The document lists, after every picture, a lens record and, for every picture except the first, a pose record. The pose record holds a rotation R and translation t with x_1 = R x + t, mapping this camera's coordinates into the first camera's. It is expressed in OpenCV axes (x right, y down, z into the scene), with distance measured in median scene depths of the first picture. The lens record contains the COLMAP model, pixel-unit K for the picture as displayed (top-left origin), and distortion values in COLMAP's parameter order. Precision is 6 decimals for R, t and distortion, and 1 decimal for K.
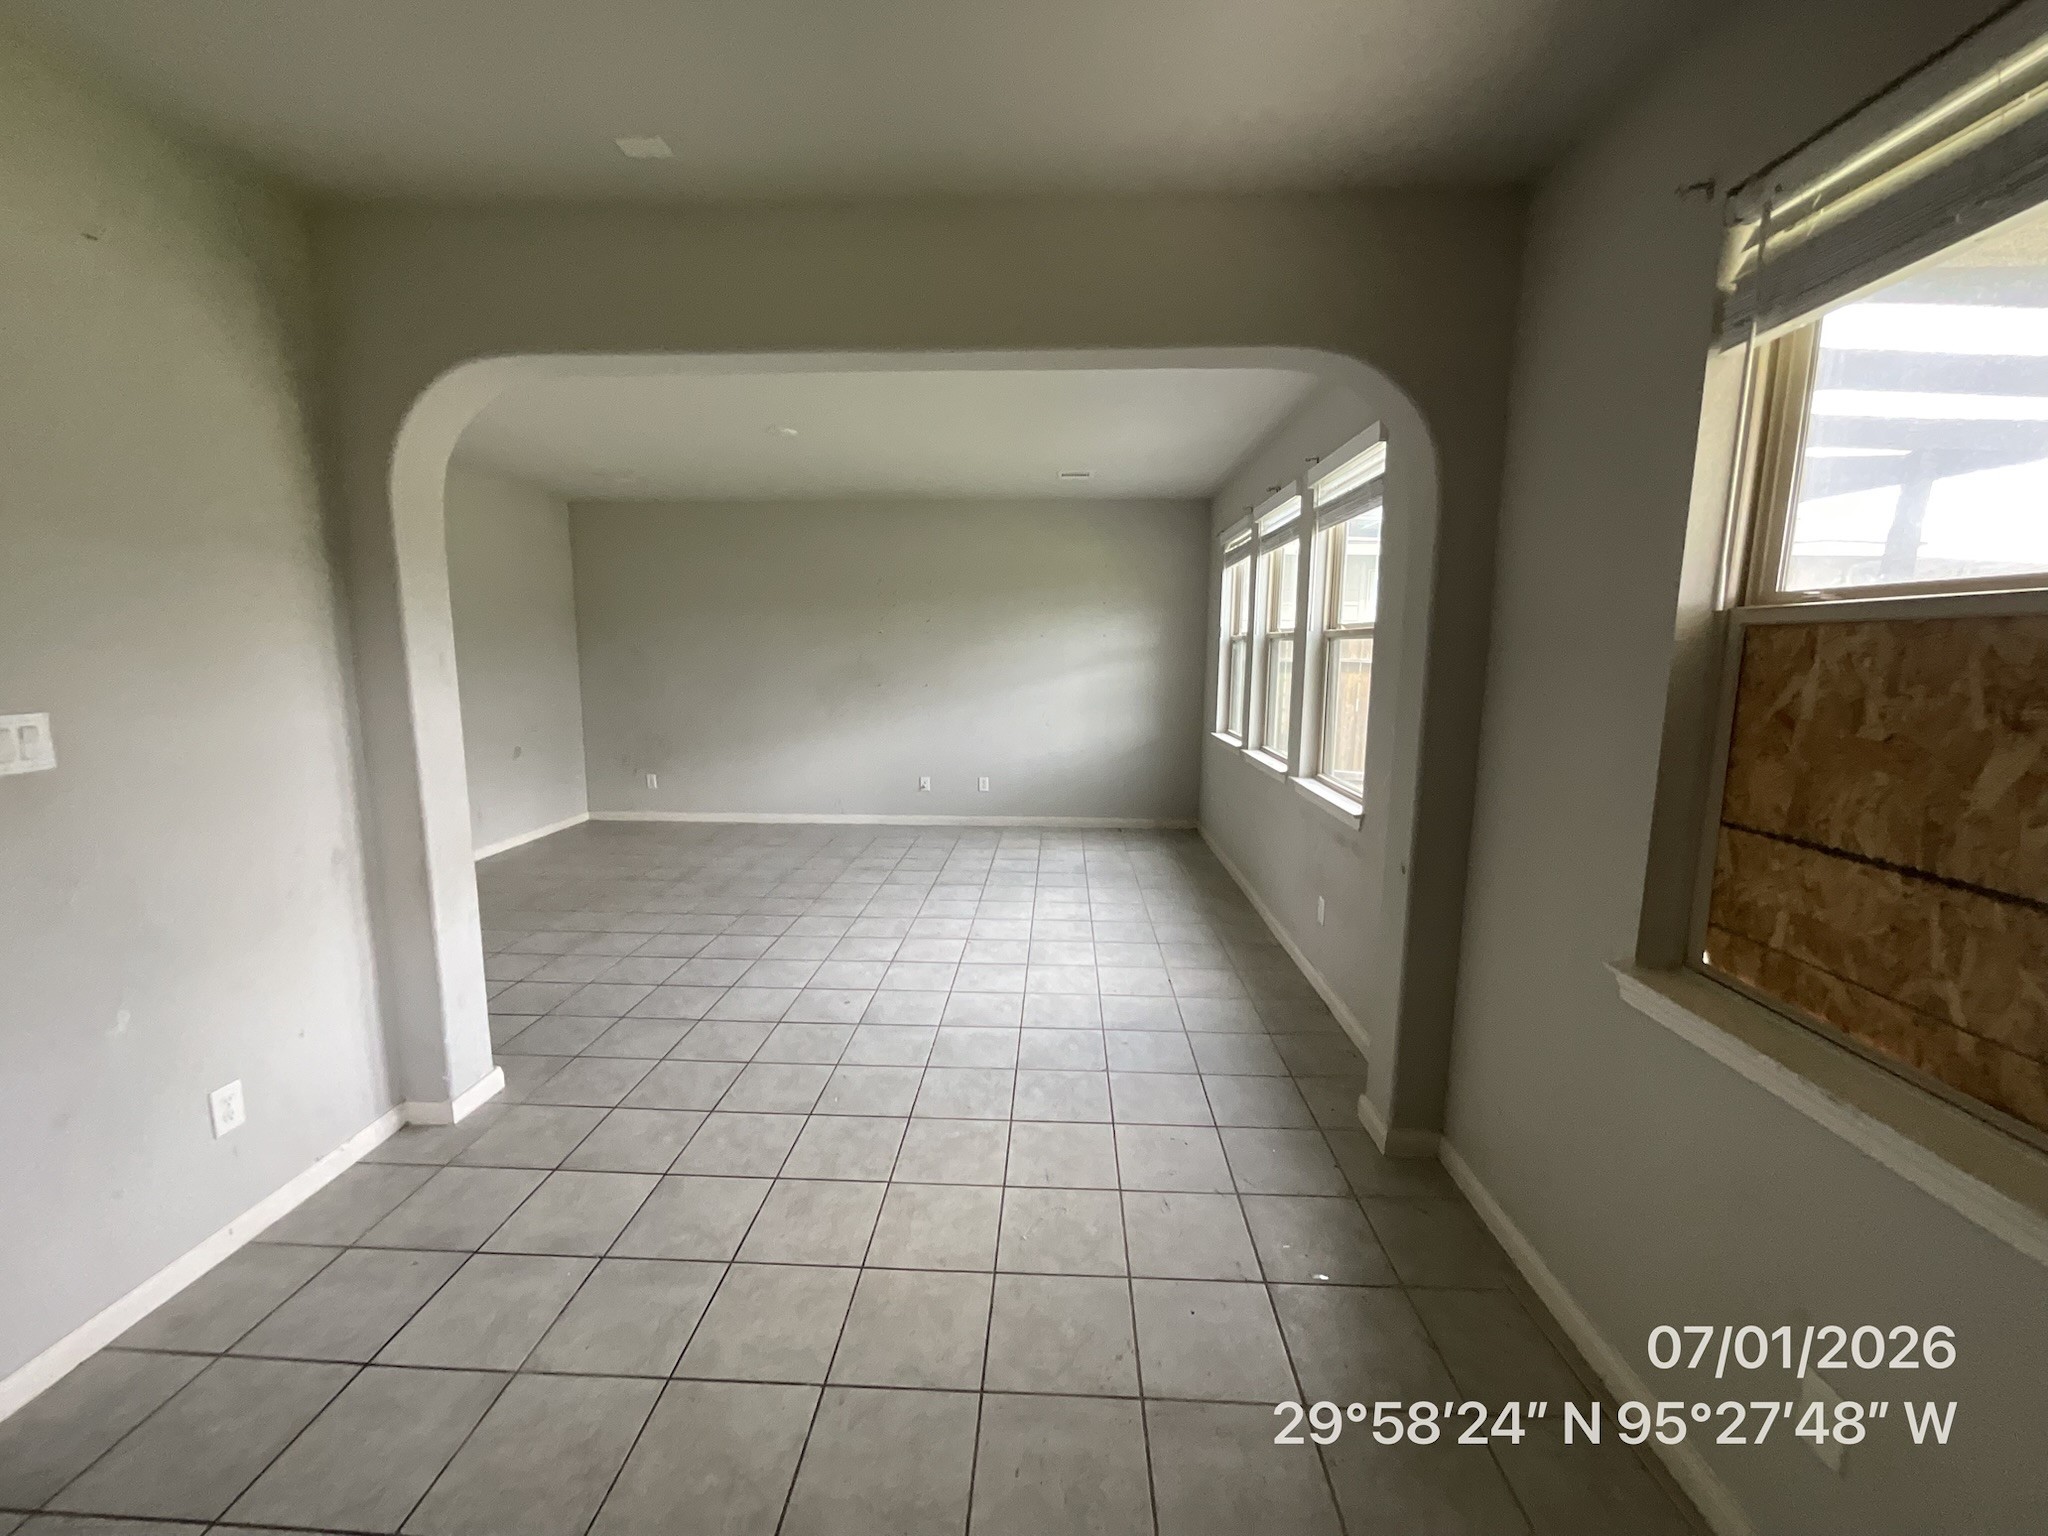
lens RADIAL K [[829.0, 0, 1024.0], [0, 829.0, 768.0], [0, 0, 1]] dist [-0.001157, 0.000115]
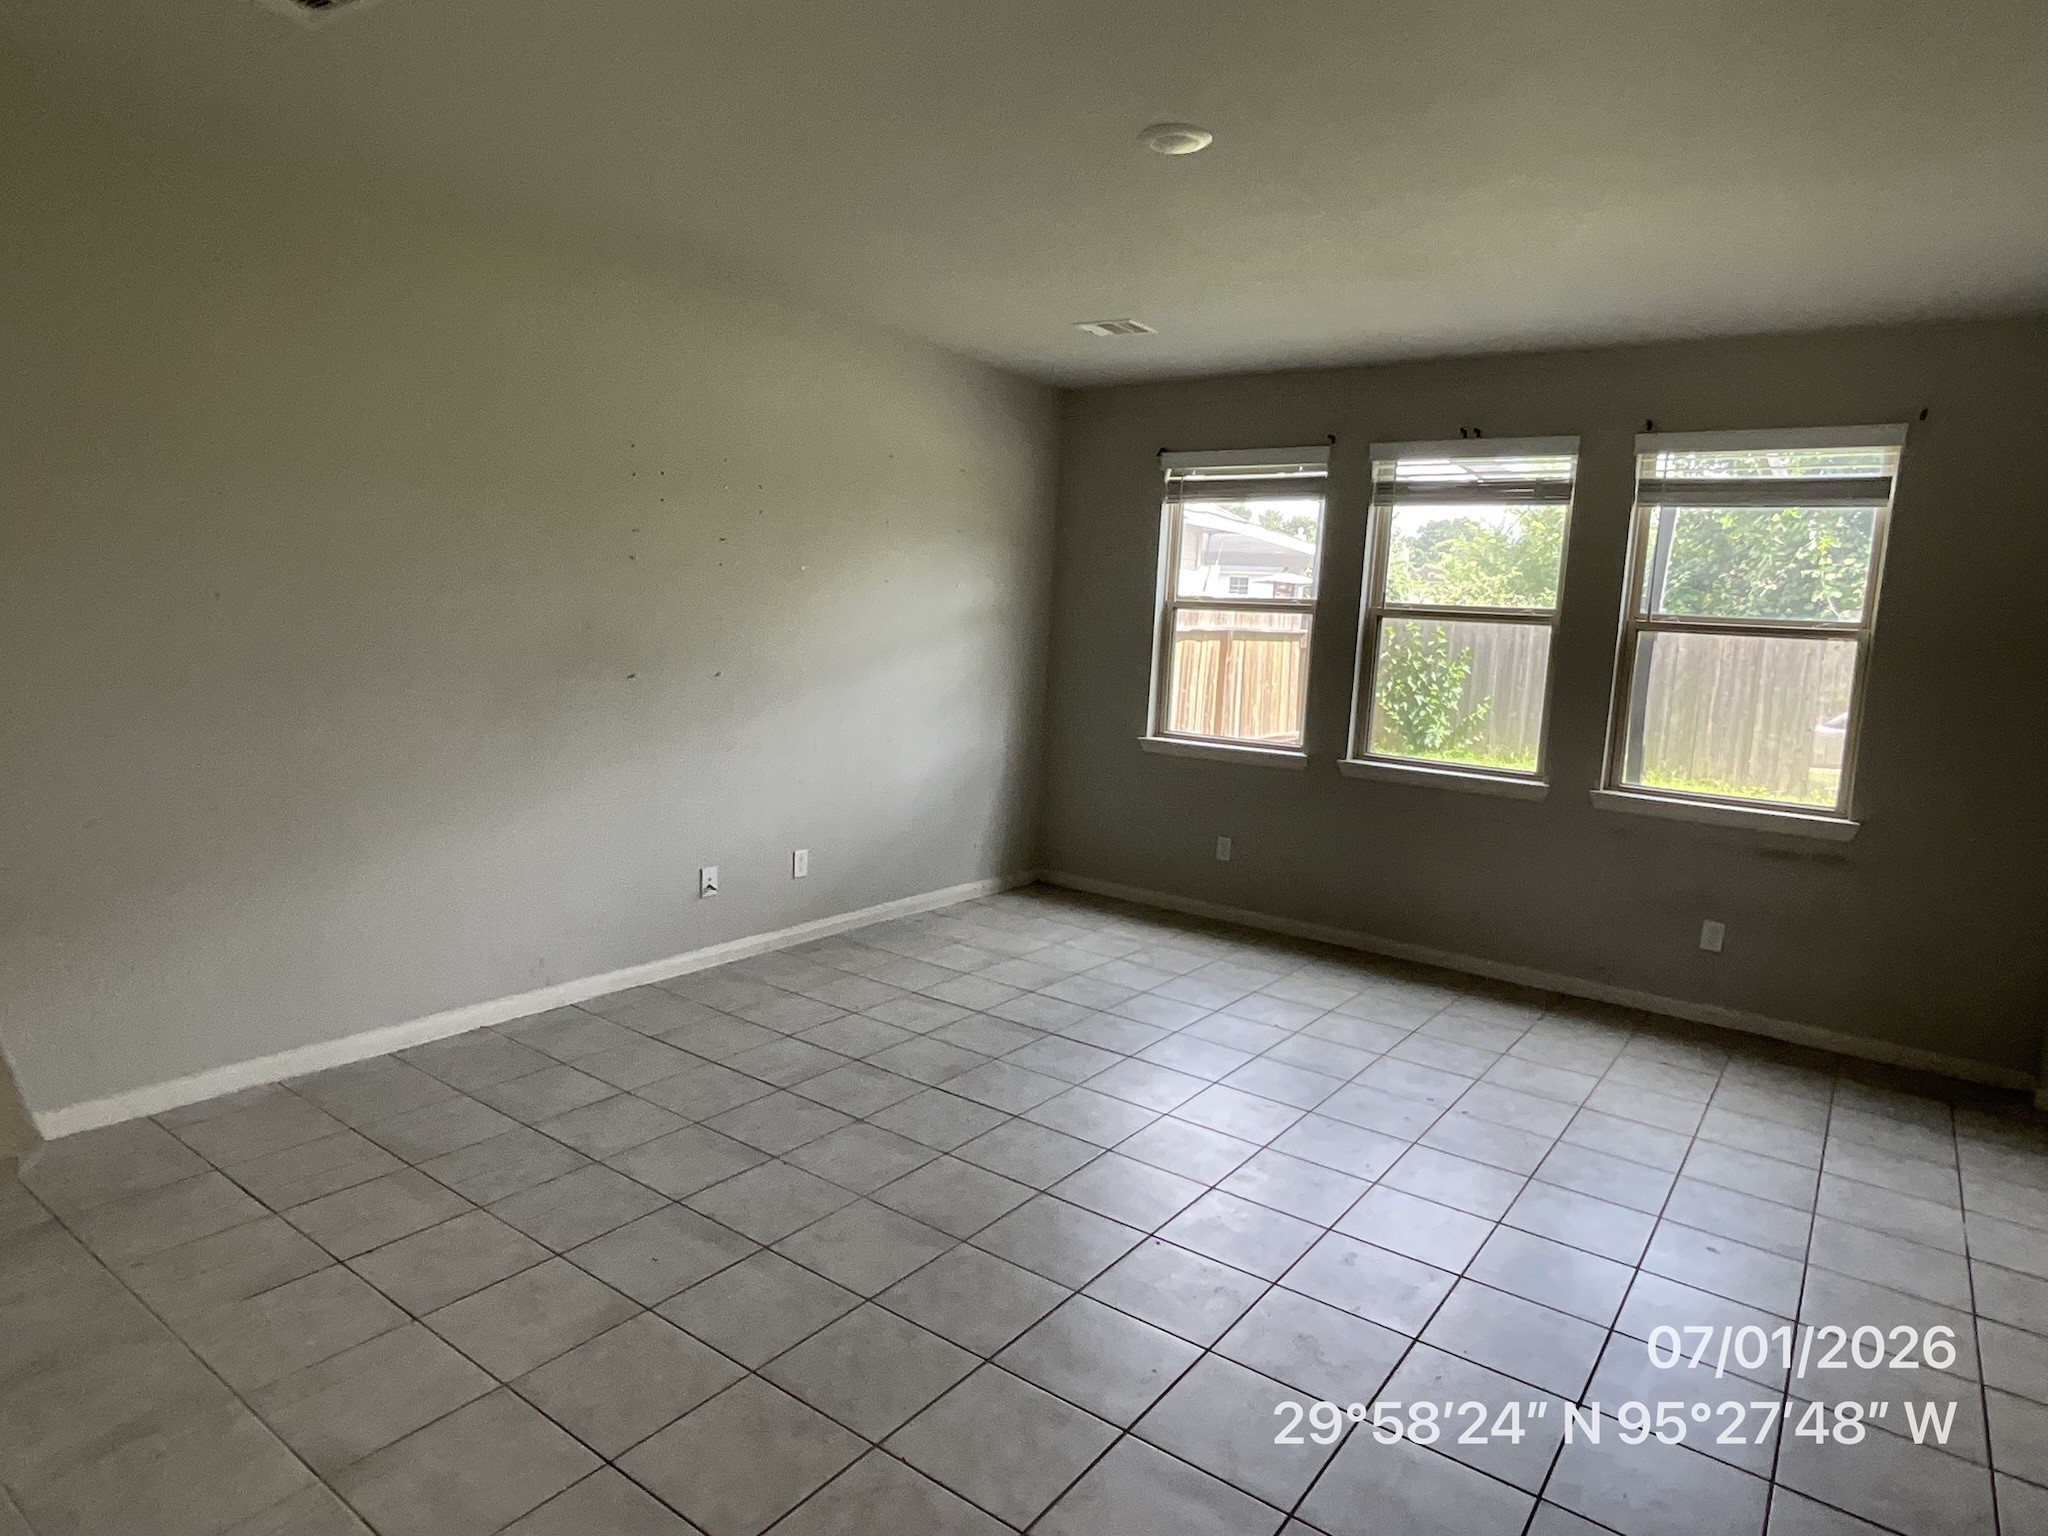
lens RADIAL K [[1185.1, 0, 1024.0], [0, 1185.1, 768.0], [0, 0, 1]] dist [0.000769, -0.000067]
pose [[0.550297, -0.081786, 0.830954, -1.419695], [0.069895, 0.996210, 0.051764, -0.166248], [-0.832039, 0.029594, 0.553928, 1.155420]]
